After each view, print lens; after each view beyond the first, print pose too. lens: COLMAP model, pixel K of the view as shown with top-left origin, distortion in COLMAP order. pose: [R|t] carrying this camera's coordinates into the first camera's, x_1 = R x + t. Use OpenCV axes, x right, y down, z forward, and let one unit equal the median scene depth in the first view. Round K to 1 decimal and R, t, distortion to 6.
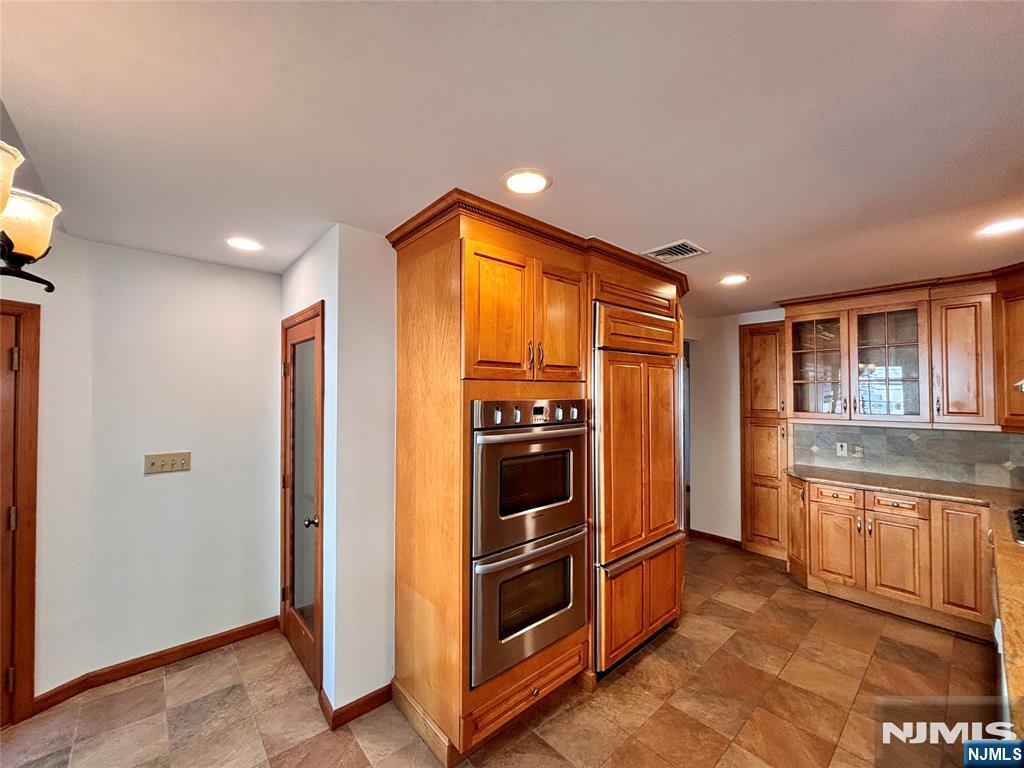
lens RADIAL K [[410.7, 0, 514.0], [0, 410.7, 384.5], [0, 0, 1]] dist [-0.001708, 0.000272]
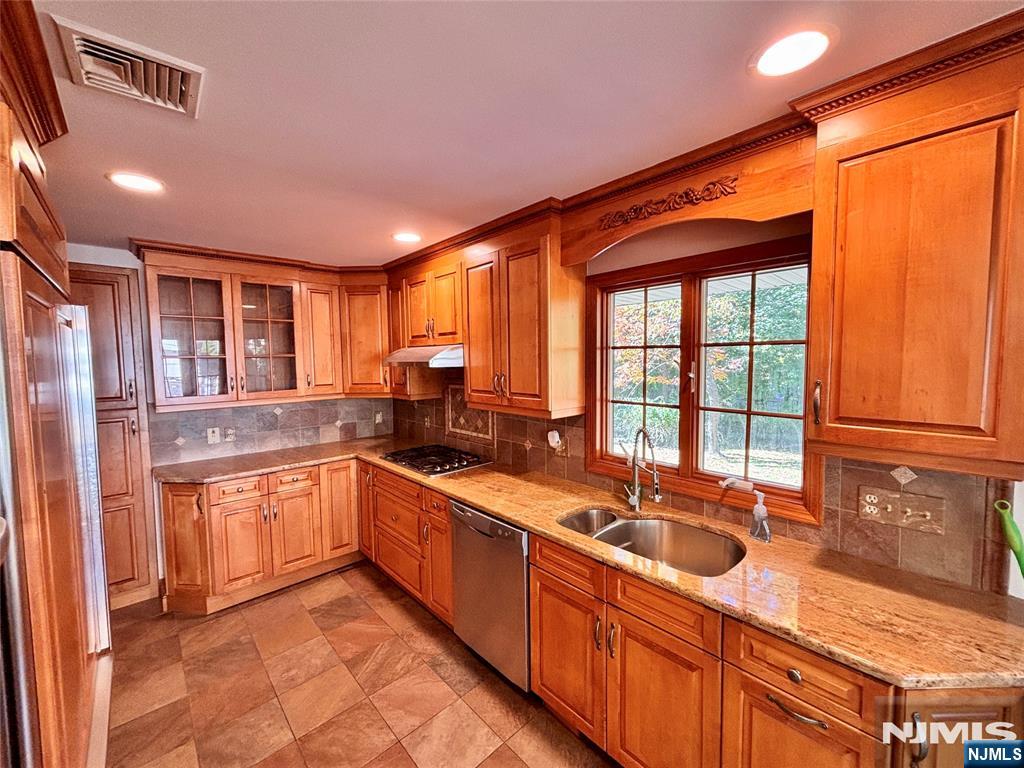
lens RADIAL K [[410.7, 0, 511.9], [0, 410.7, 384.7], [0, 0, 1]] dist [-0.001708, 0.000272]
pose [[-0.017003, -0.060636, 0.998015, -0.073331], [-0.006099, 0.998147, 0.060541, -0.004691], [-0.999837, -0.005057, -0.017341, 0.452393]]
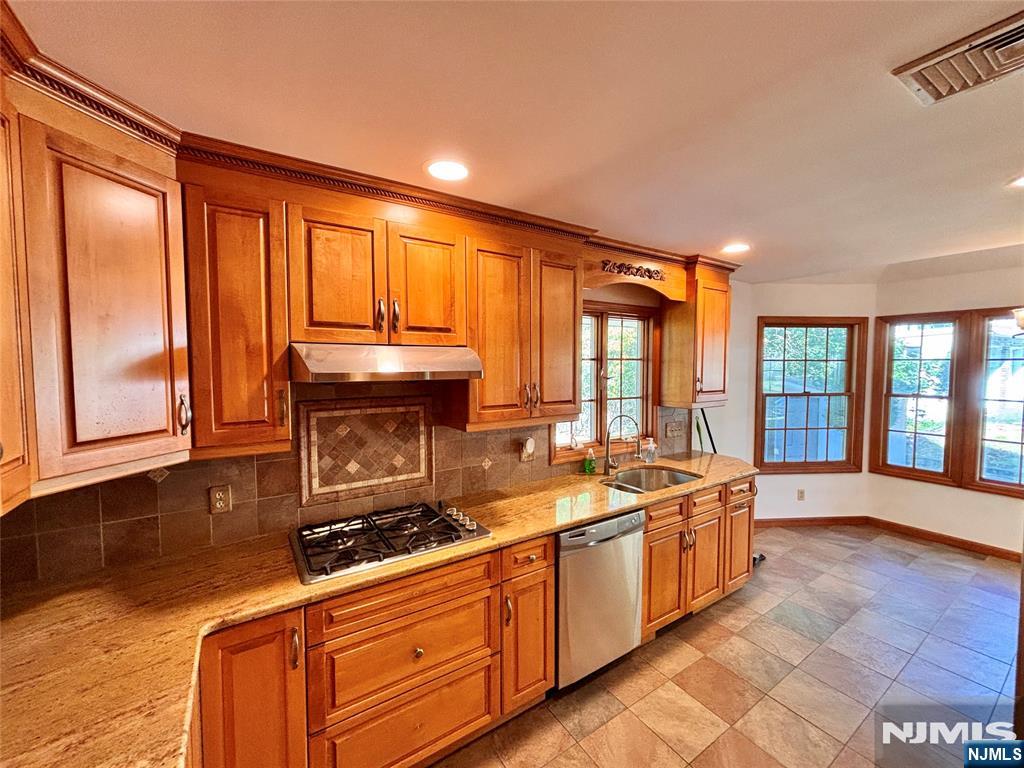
lens RADIAL K [[410.7, 0, 511.3], [0, 410.7, 382.2], [0, 0, 1]] dist [-0.001708, 0.000272]
pose [[-0.991290, -0.007526, 0.131484, 0.629424], [-0.003533, 0.999526, 0.030574, -0.002479], [-0.131651, 0.029843, -0.990847, 1.151790]]
